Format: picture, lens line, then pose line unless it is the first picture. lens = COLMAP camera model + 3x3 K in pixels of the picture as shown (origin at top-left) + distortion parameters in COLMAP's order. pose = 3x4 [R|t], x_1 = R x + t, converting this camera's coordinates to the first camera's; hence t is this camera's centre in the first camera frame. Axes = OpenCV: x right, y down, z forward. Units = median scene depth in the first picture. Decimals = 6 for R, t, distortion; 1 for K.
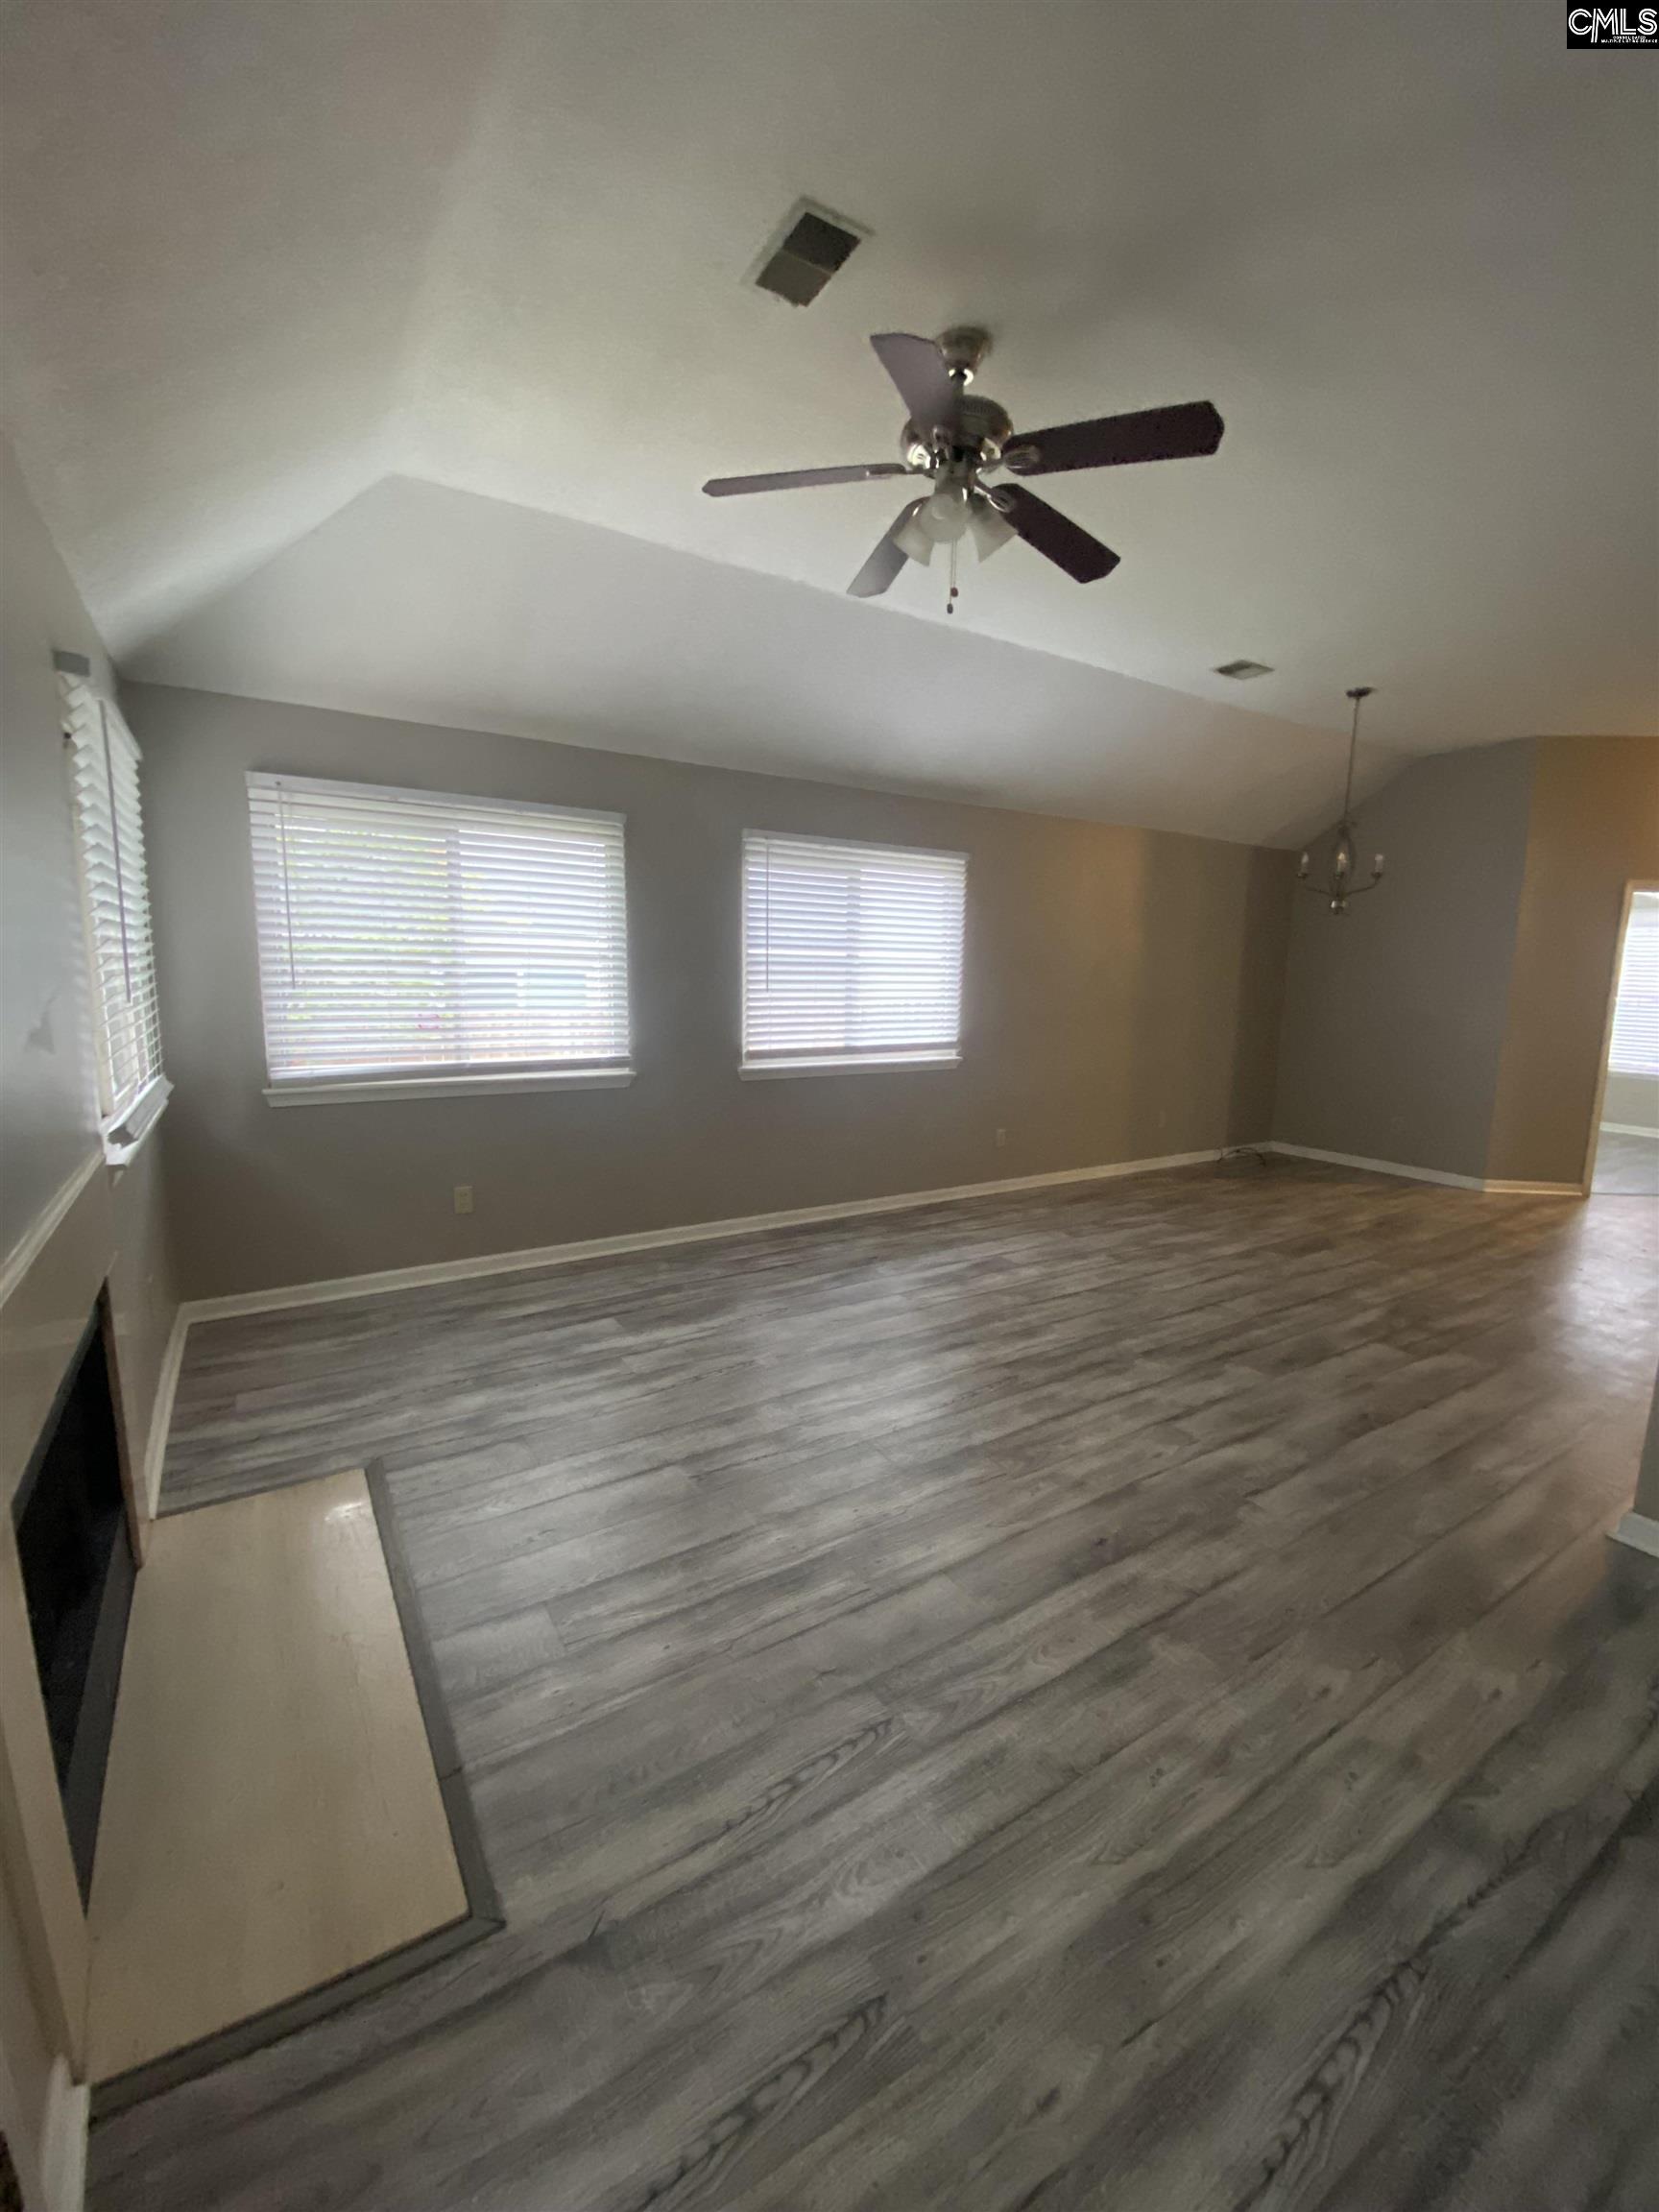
lens RADIAL K [[893.1, 0, 826.7], [0, 893.1, 1120.3], [0, 0, 1]] dist [0.024343, -0.024050]
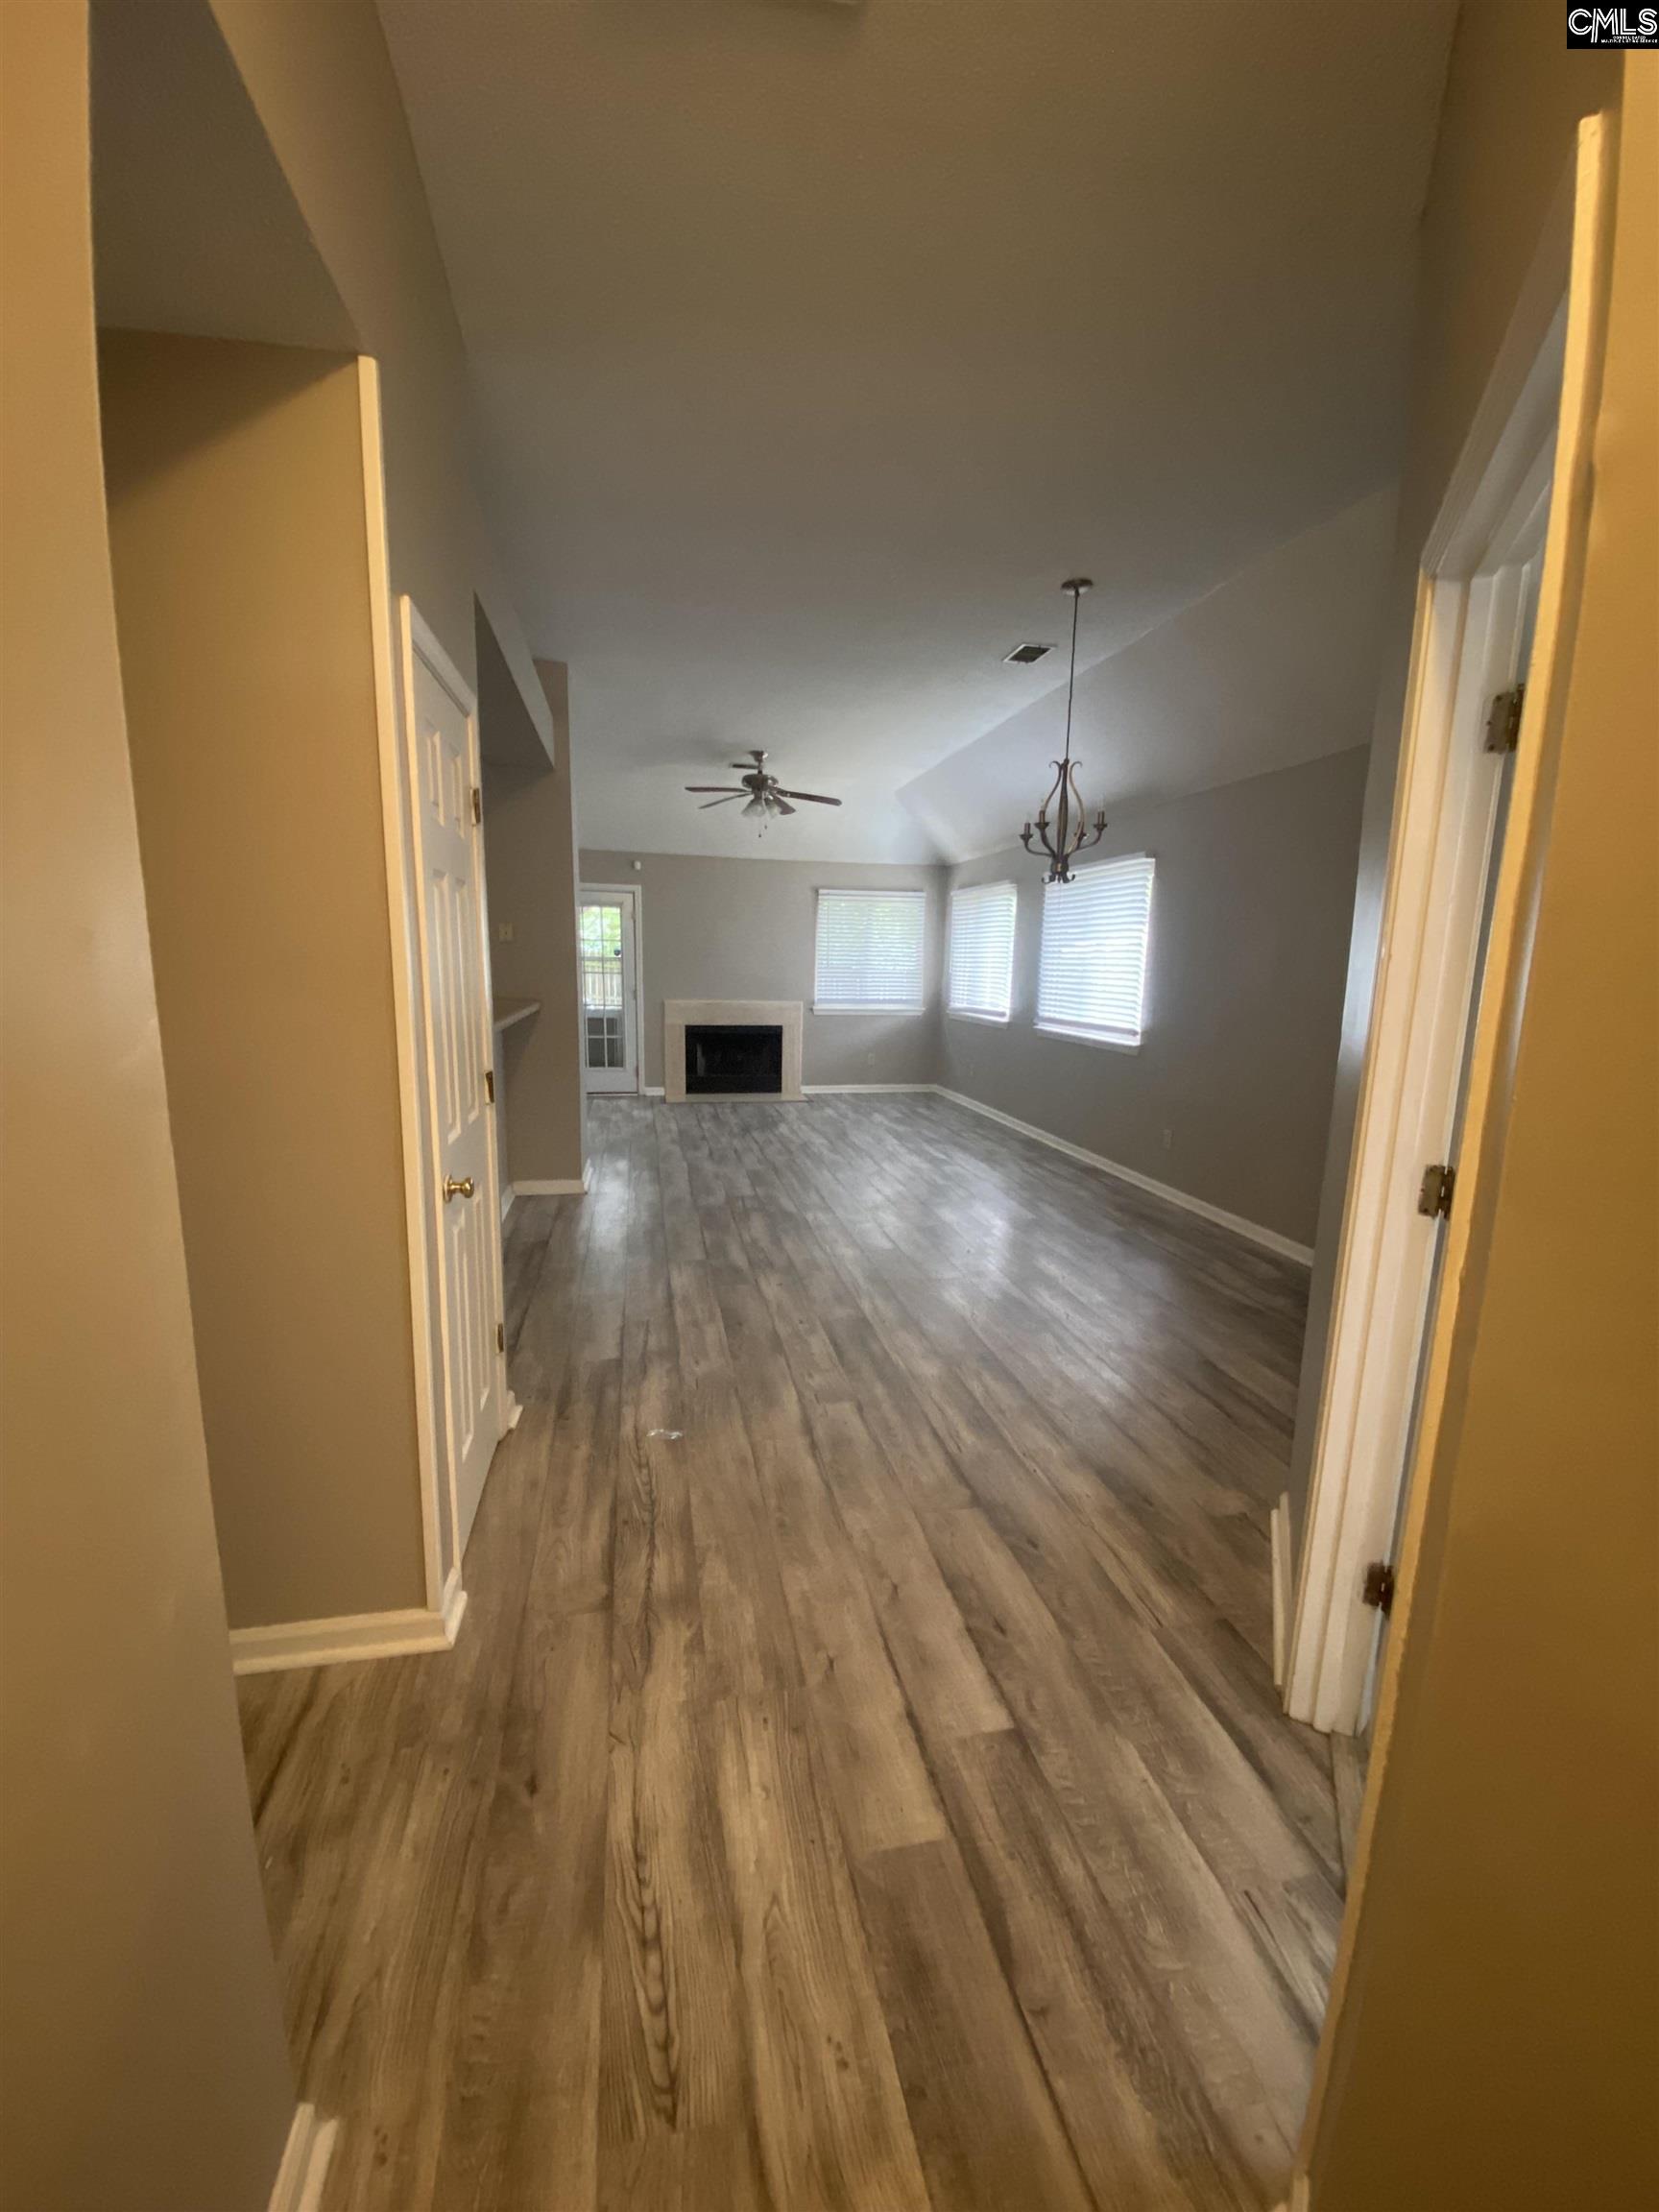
lens RADIAL K [[893.1, 0, 826.7], [0, 893.1, 1120.3], [0, 0, 1]] dist [0.024343, -0.024050]
pose [[-0.349090, 0.129249, -0.928133, 1.841124], [-0.206464, 0.955496, 0.210715, -0.192285], [0.914062, 0.265184, -0.306869, 1.471753]]
